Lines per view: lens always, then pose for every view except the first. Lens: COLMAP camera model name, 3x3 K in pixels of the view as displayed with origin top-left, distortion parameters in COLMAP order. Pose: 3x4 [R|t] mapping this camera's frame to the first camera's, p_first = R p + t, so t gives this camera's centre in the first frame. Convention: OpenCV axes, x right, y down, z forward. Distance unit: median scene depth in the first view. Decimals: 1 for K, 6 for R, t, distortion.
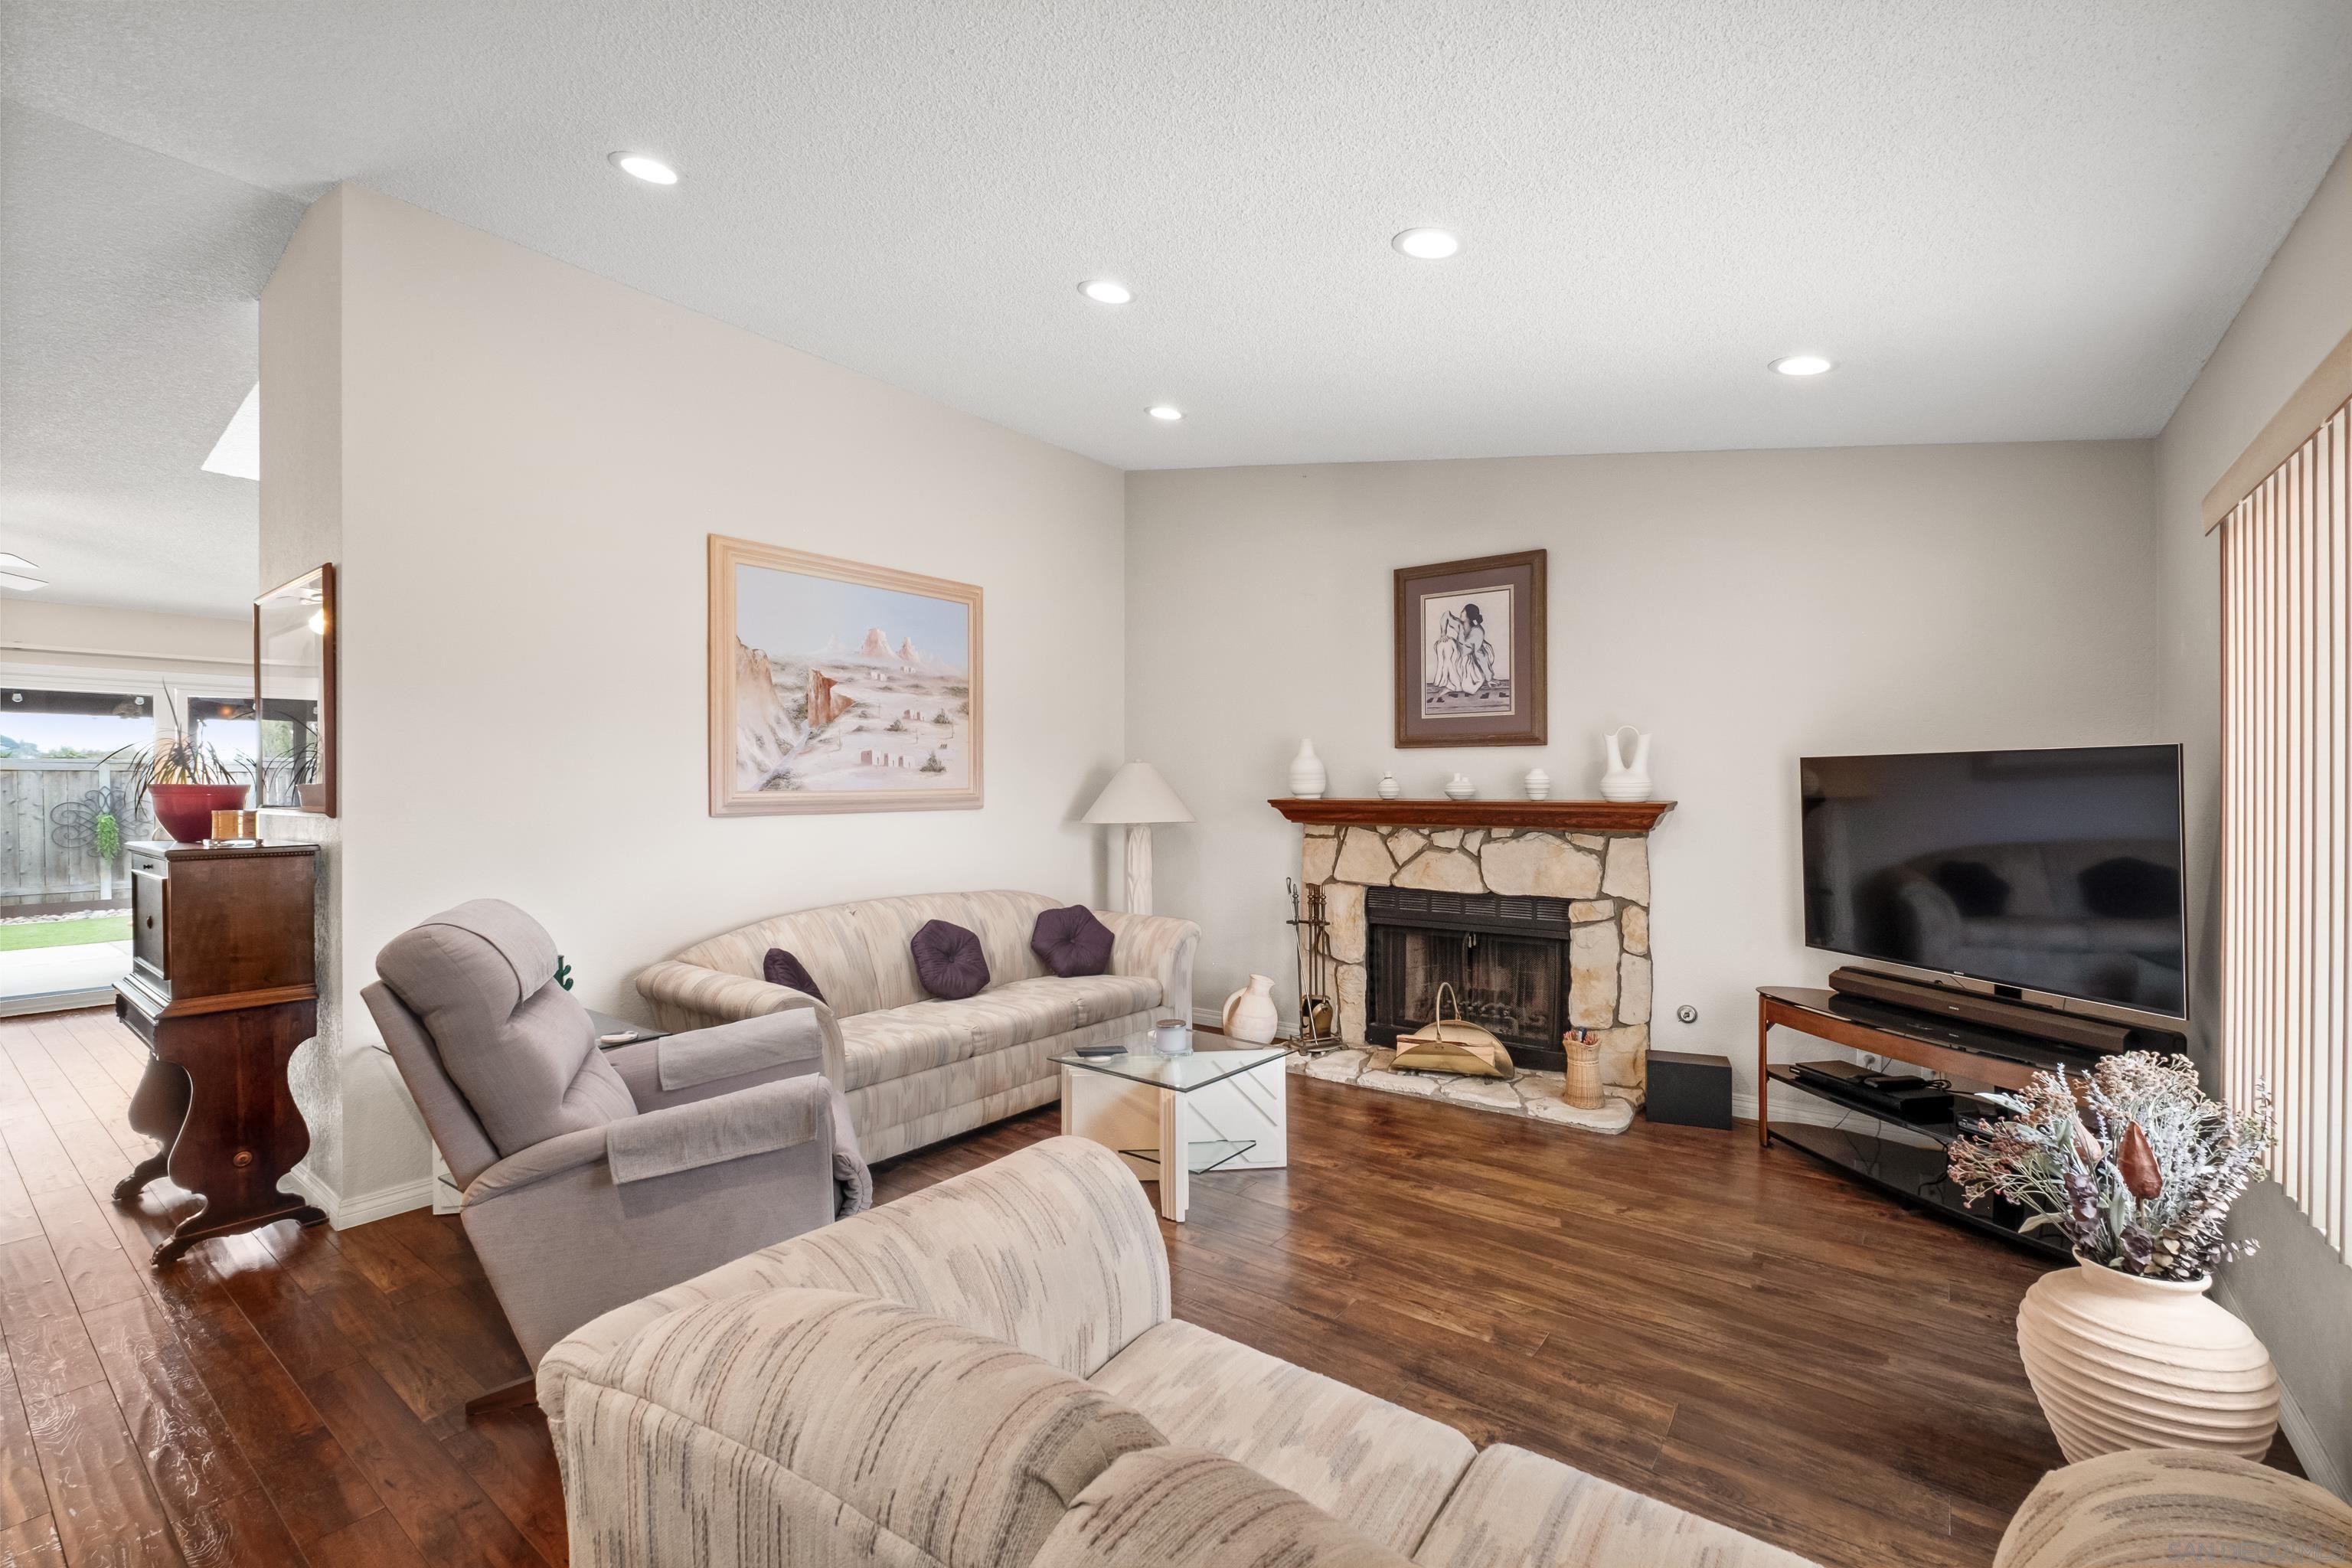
lens RADIAL K [[1018.4, 0, 1161.9], [0, 1018.4, 788.3], [0, 0, 1]] dist [-0.006489, 0.001040]
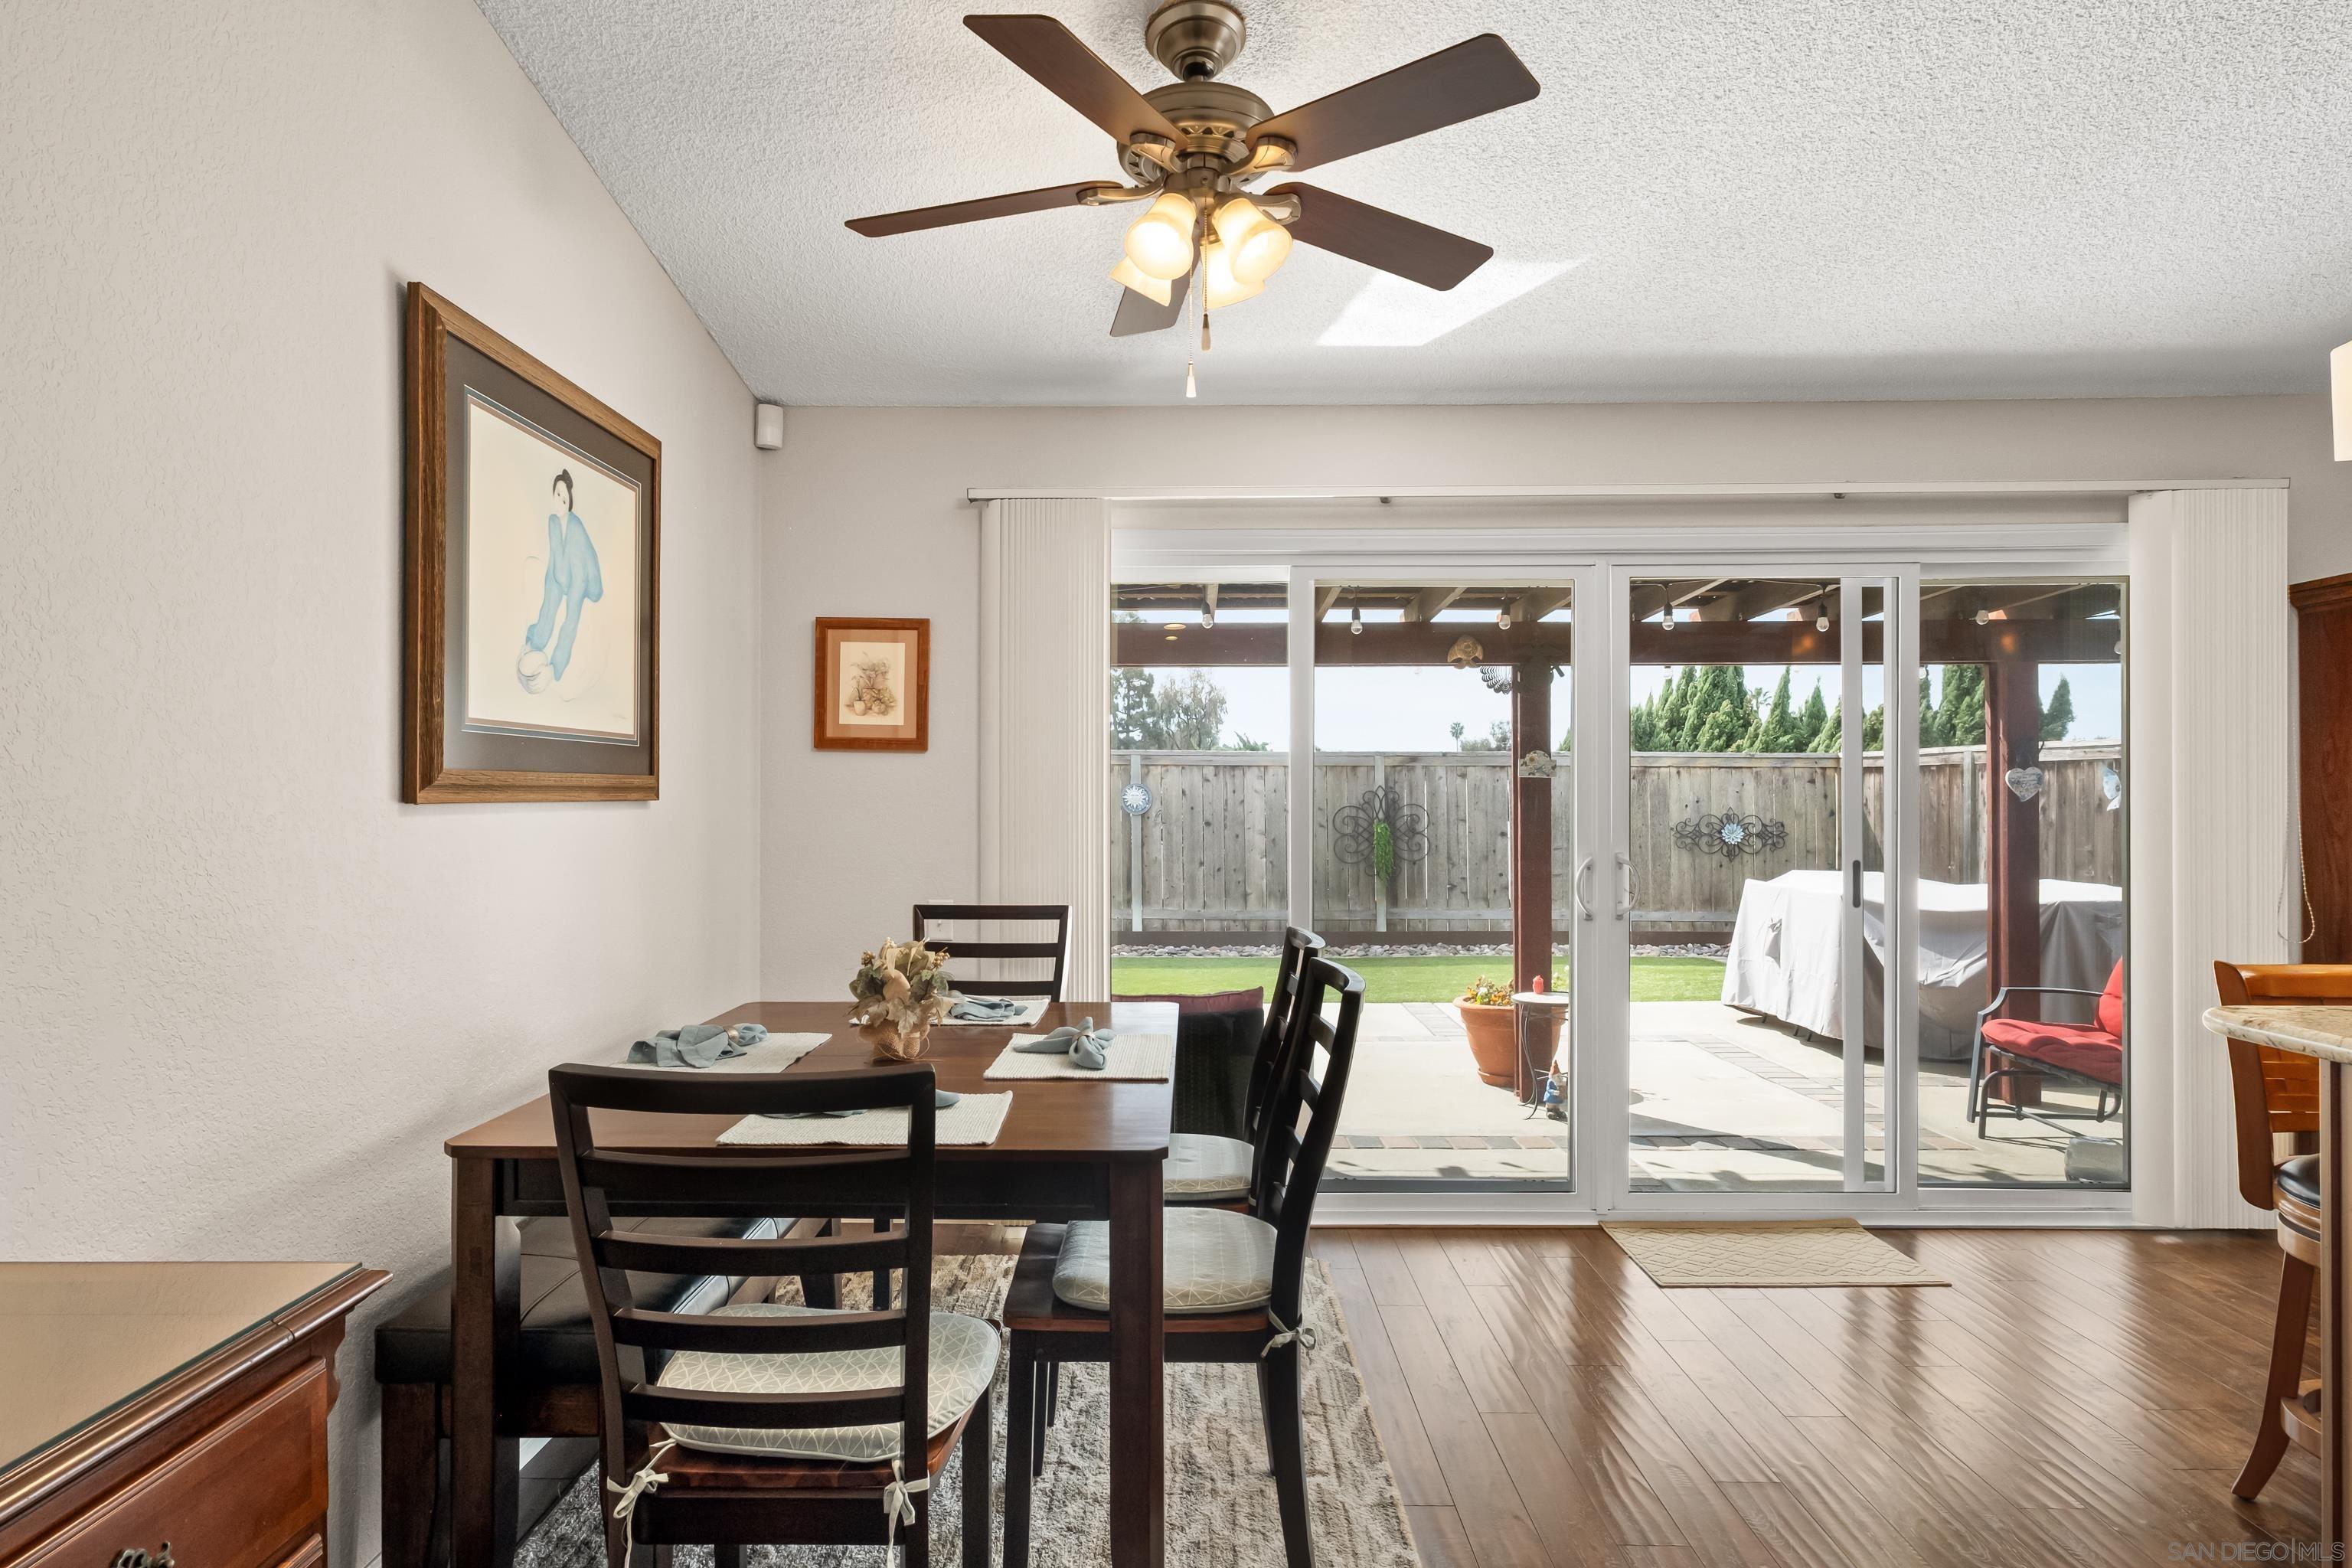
lens RADIAL K [[1324.8, 0, 1169.1], [0, 1324.8, 775.1], [0, 0, 1]] dist [-0.006714, 0.005145]
pose [[0.596462, -0.014646, -0.802508, -0.325708], [-0.000548, 0.999826, -0.018654, 0.009027], [0.802641, 0.011566, 0.596350, 0.264295]]
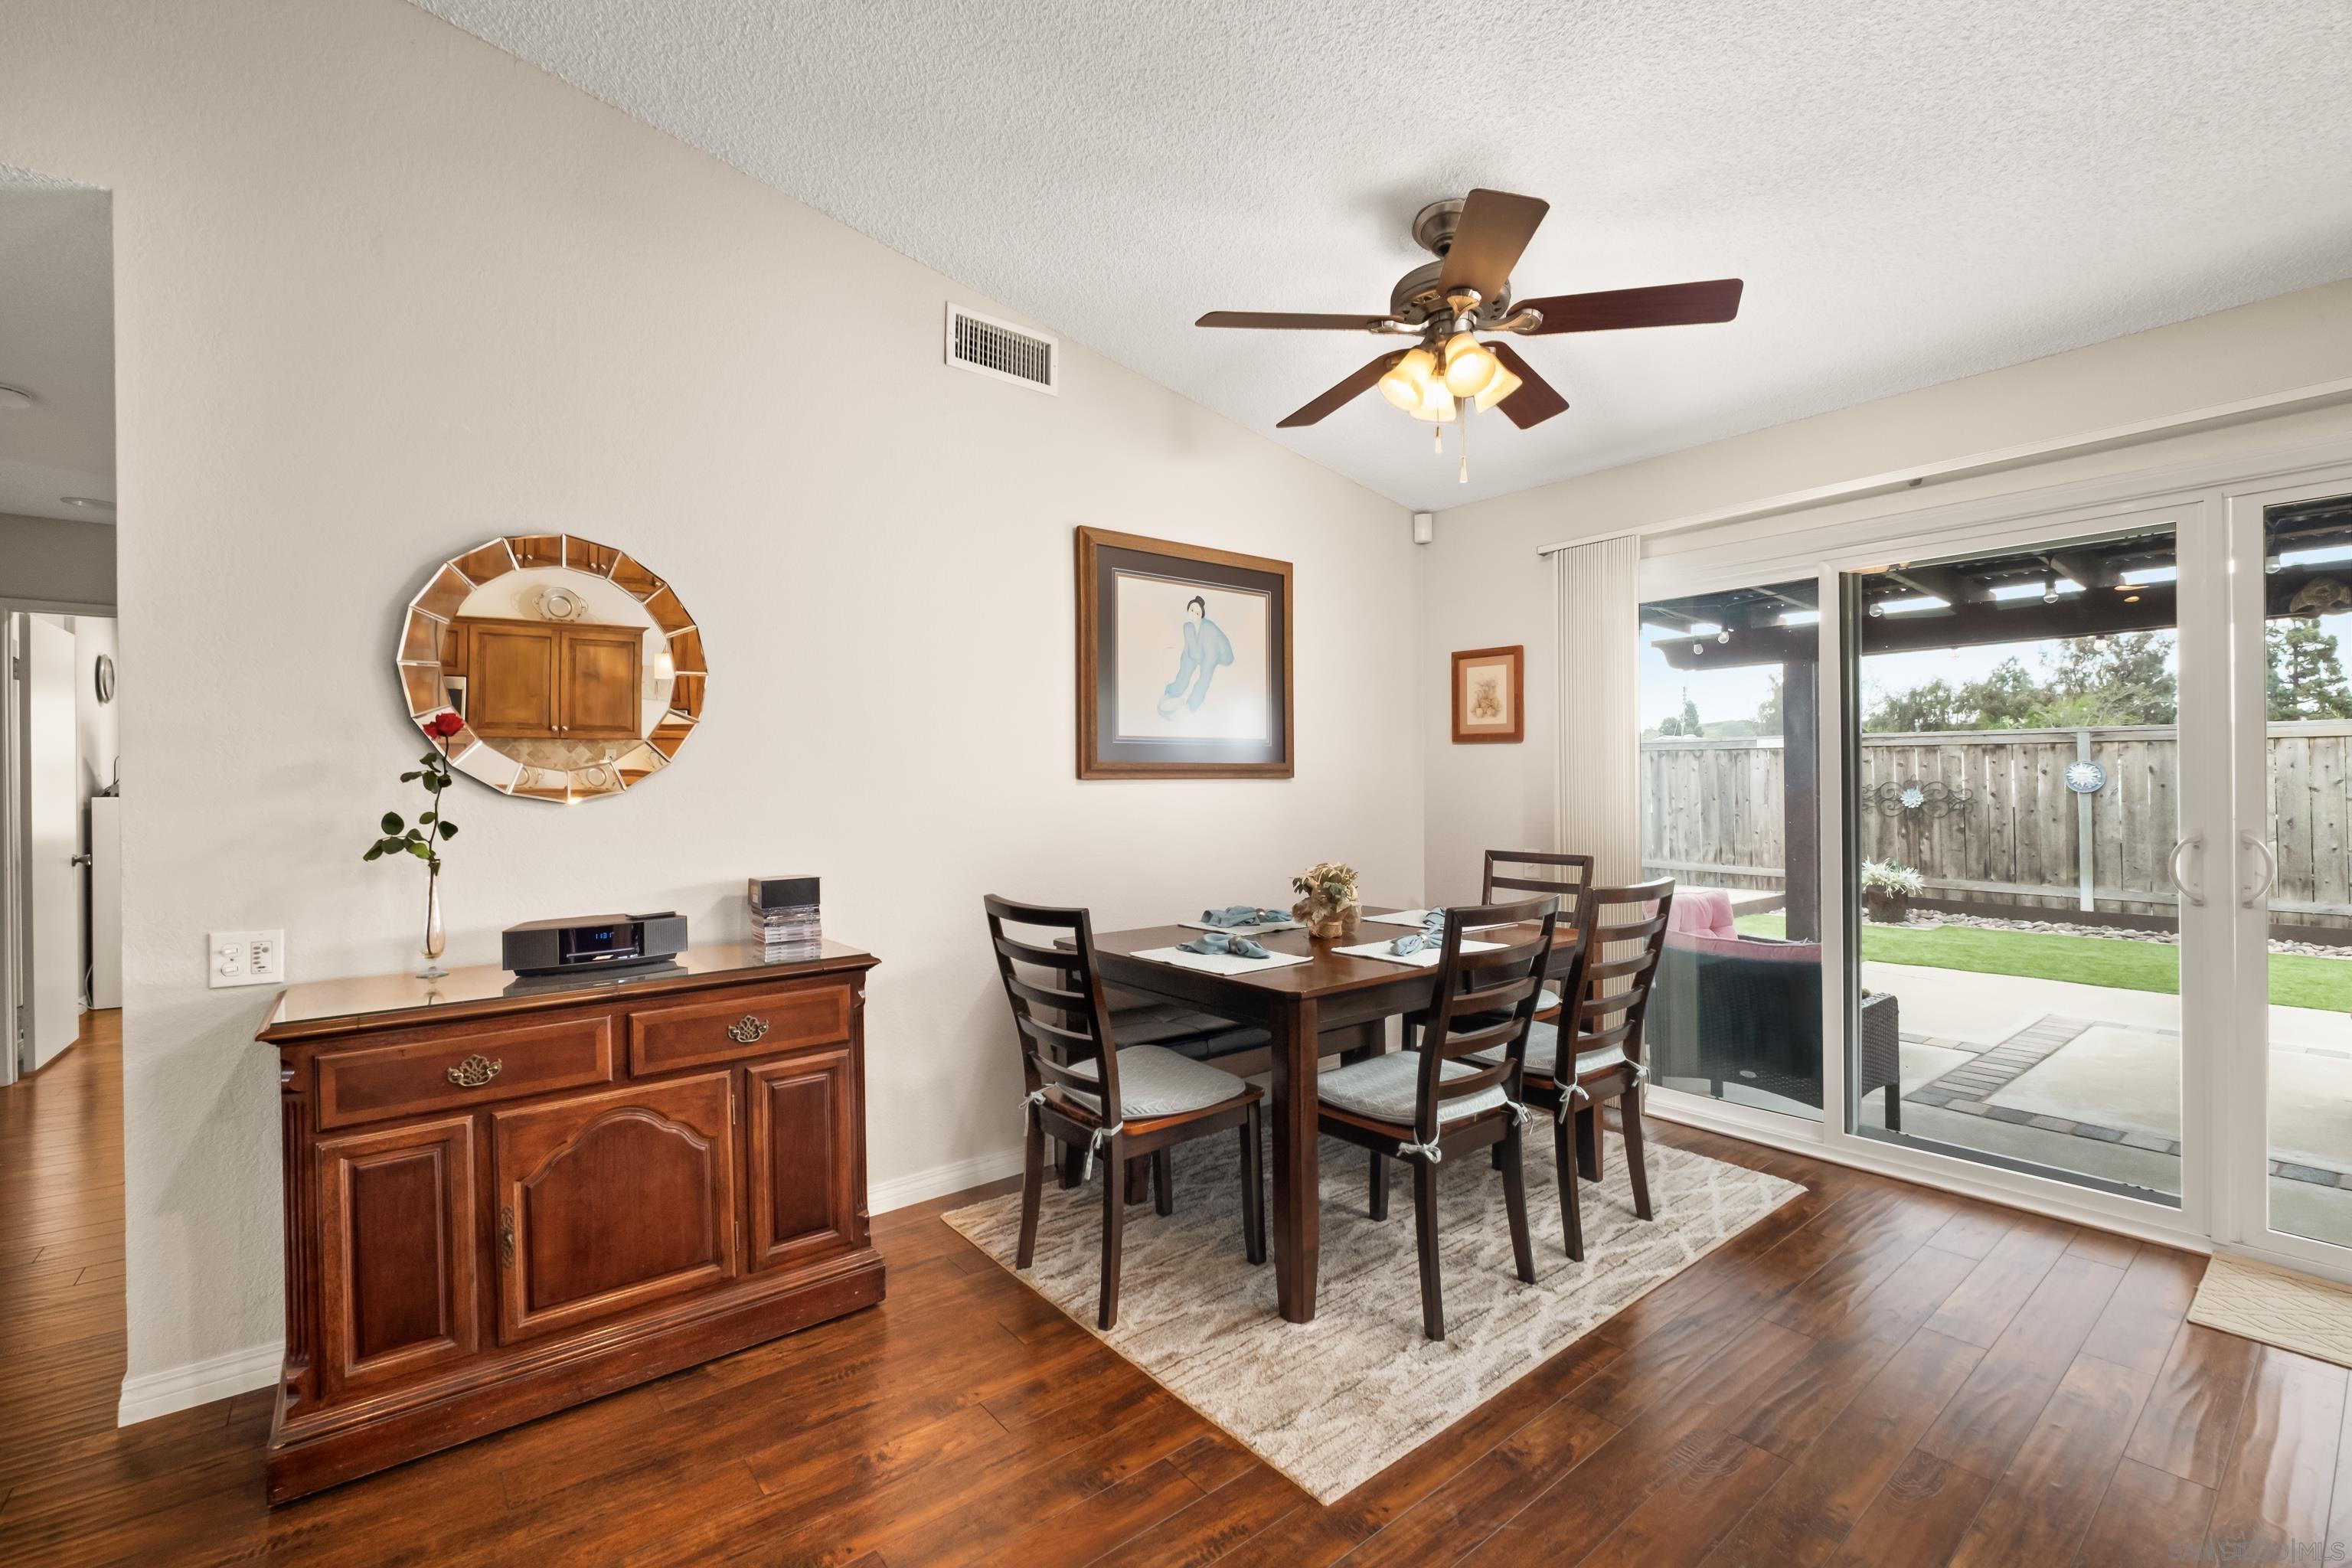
lens RADIAL K [[1018.4, 0, 1219.0], [0, 1018.4, 779.6], [0, 0, 1]] dist [-0.006489, 0.001040]
pose [[-0.222266, -0.003821, -0.974979, -0.264325], [0.004859, 0.999976, -0.005026, 0.011308], [0.974974, -0.005855, -0.222242, 0.384512]]
